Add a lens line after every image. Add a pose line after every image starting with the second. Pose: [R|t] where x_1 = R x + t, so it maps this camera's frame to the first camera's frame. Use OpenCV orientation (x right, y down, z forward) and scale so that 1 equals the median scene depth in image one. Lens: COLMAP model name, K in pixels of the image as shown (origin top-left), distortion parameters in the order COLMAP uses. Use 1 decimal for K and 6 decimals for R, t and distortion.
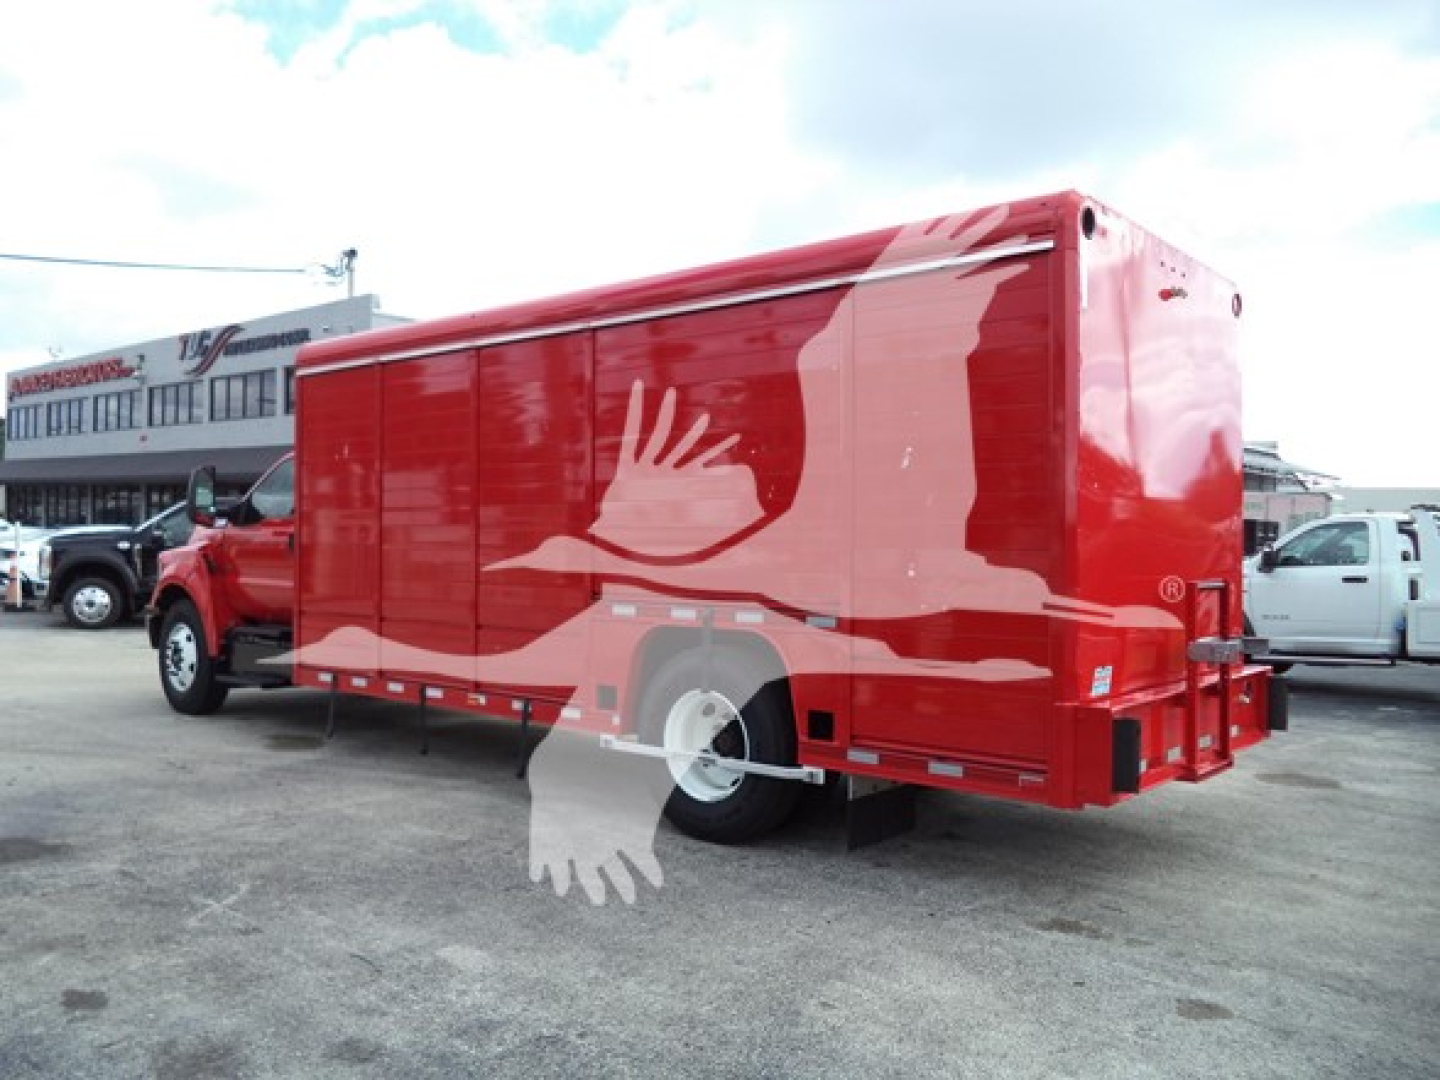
lens RADIAL K [[1183.4, 0, 720.0], [0, 1183.4, 540.0], [0, 0, 1]] dist [-0.014546, -0.016746]
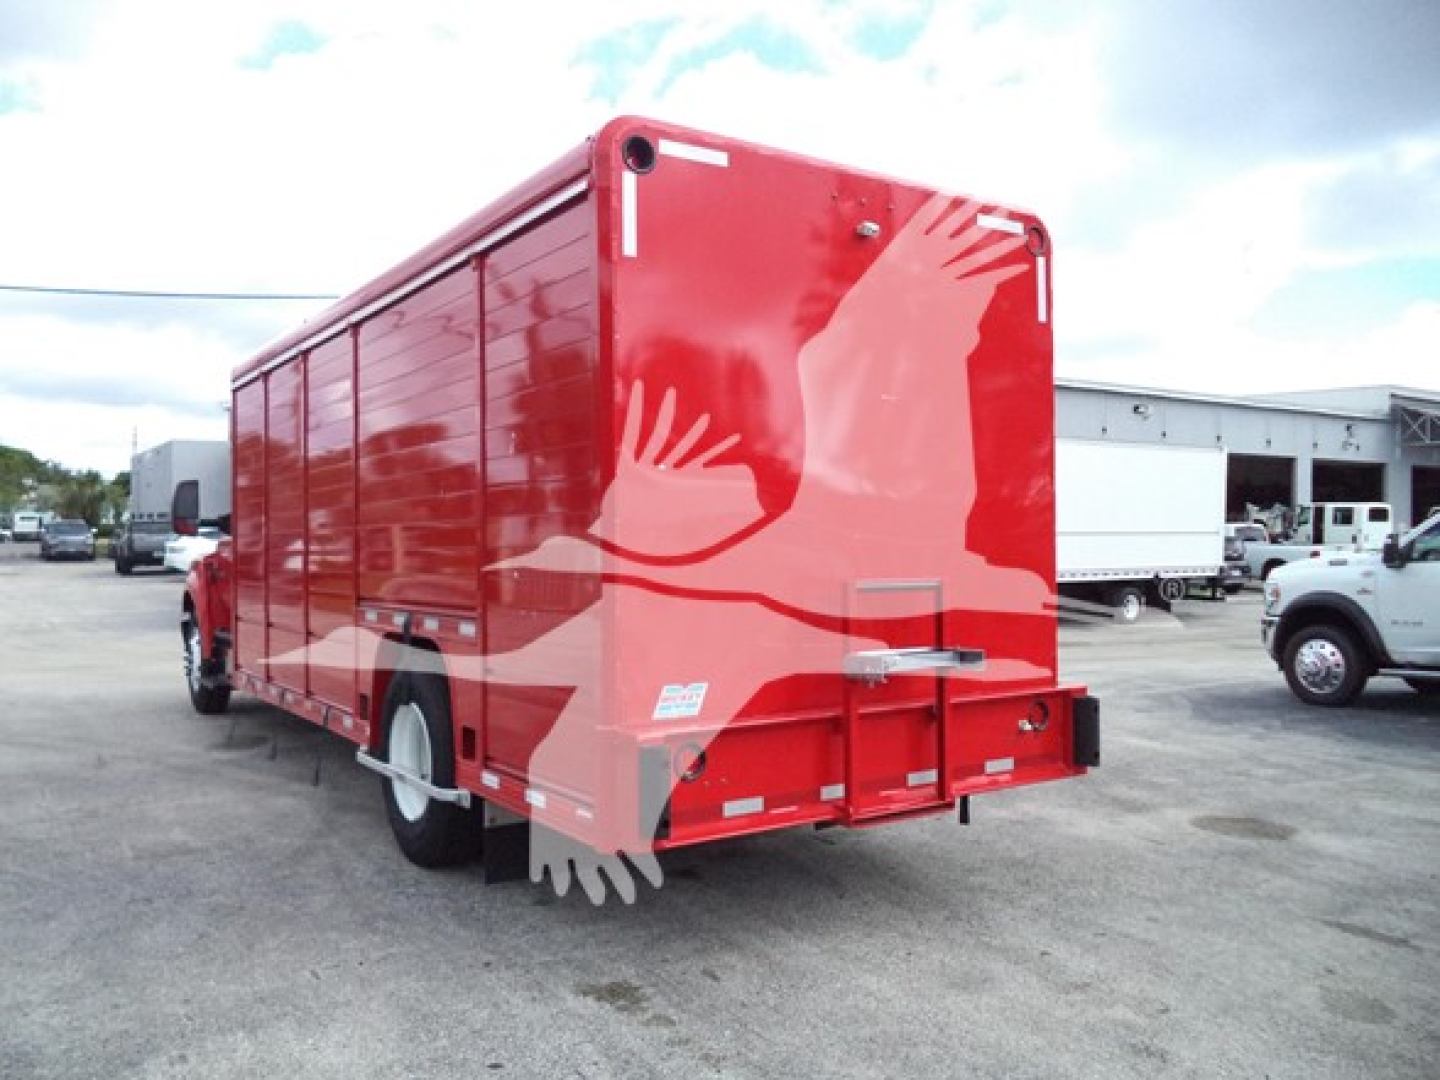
lens RADIAL K [[1173.4, 0, 720.0], [0, 1173.4, 540.0], [0, 0, 1]] dist [-0.023645, -0.003858]
pose [[0.961836, -0.018450, -0.273004, 0.527803], [0.017216, 0.999828, -0.006914, 0.010611], [0.273084, 0.001950, 0.961988, 0.192112]]
